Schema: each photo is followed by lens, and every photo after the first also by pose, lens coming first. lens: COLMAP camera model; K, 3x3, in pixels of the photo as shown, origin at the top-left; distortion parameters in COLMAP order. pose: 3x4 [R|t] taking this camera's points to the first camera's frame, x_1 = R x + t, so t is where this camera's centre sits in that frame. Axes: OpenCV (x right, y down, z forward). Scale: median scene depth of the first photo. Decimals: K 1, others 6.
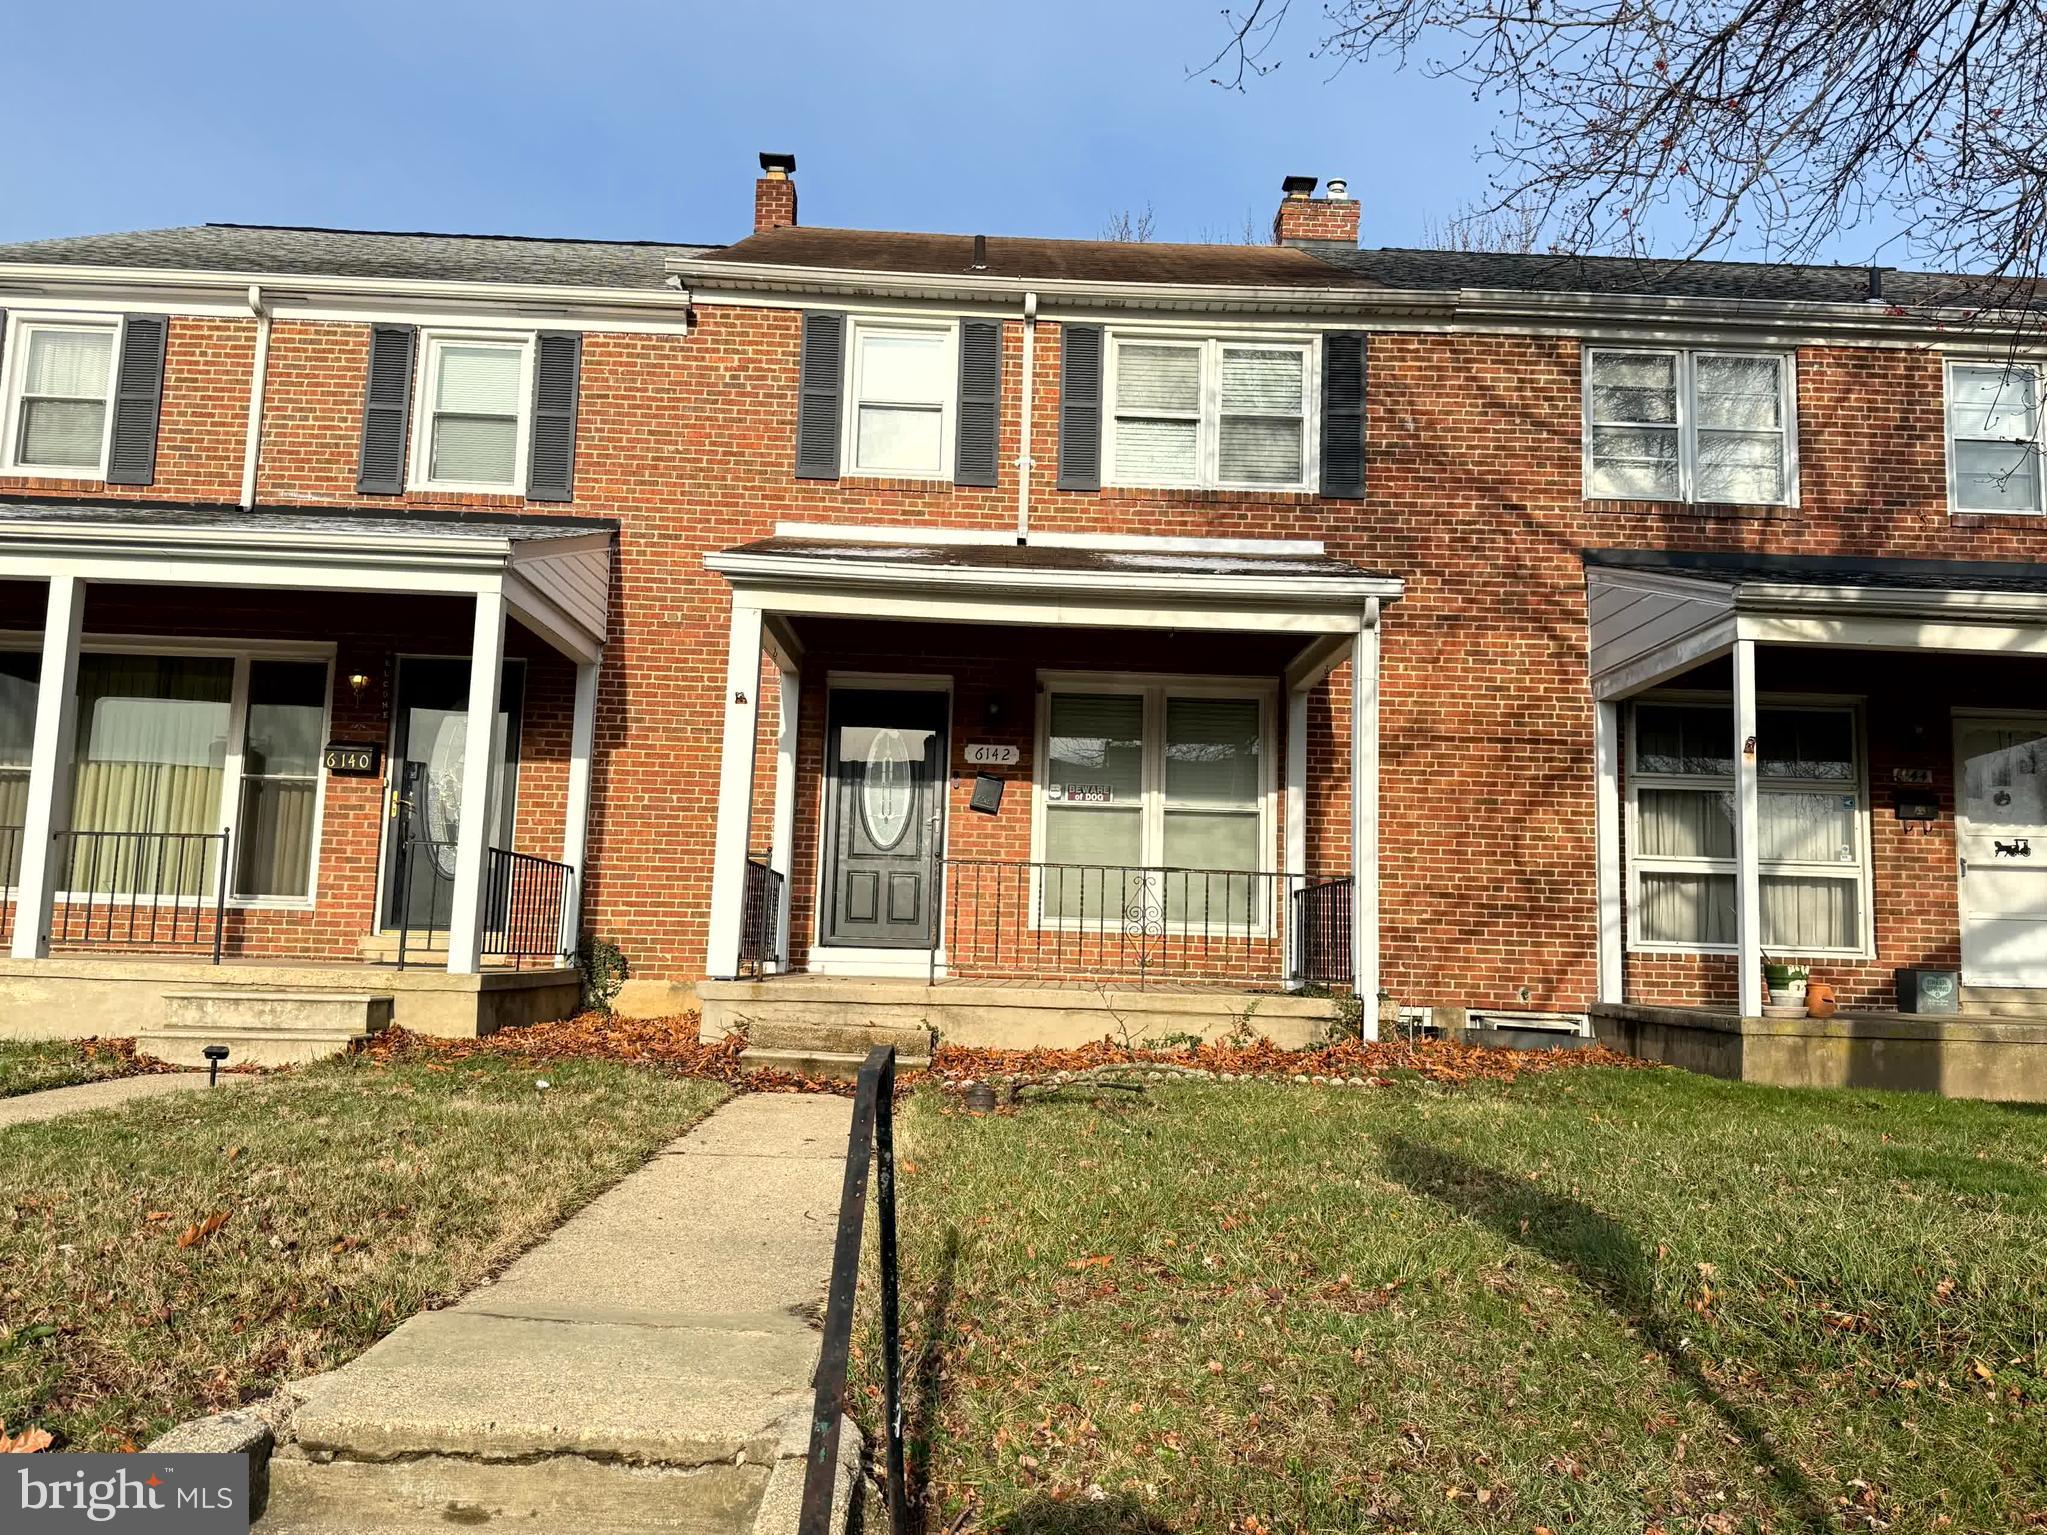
lens RADIAL K [[1595.0, 0, 1023.5], [0, 1595.0, 767.5], [0, 0, 1]] dist [0.079736, -0.002003]
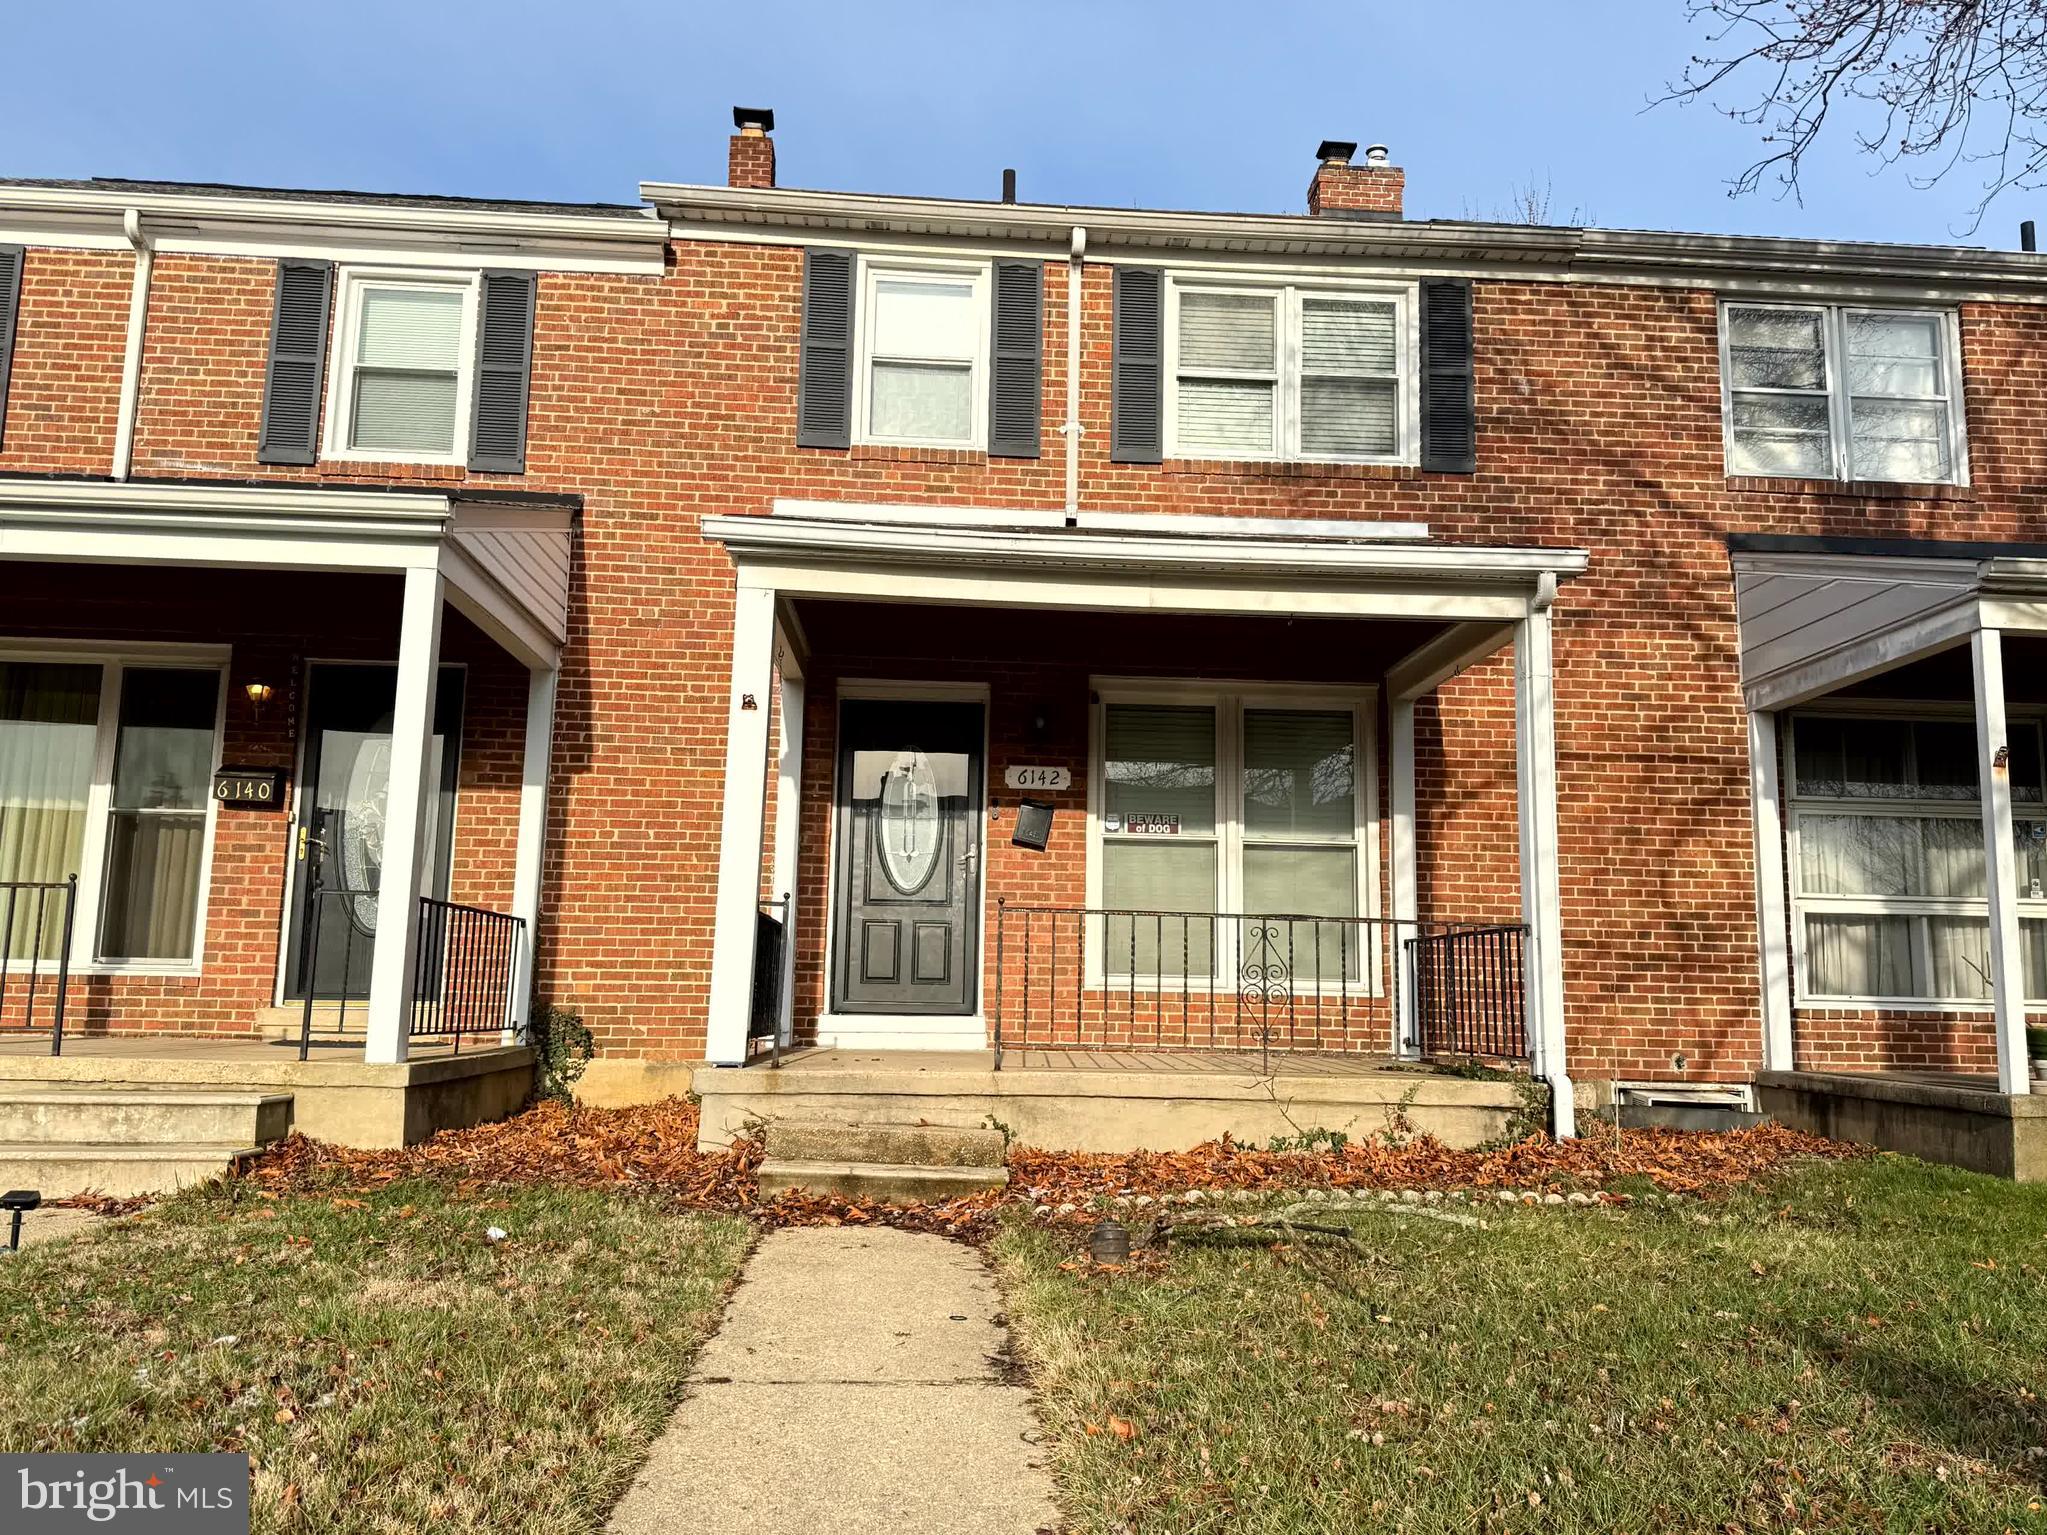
lens RADIAL K [[1555.8, 0, 1023.5], [0, 1555.8, 767.5], [0, 0, 1]] dist [0.047603, 0.001848]
pose [[0.998844, -0.005020, 0.047805, -0.065174], [0.006220, 0.999668, -0.024991, 0.006435], [-0.047663, 0.025259, 0.998544, 0.193394]]
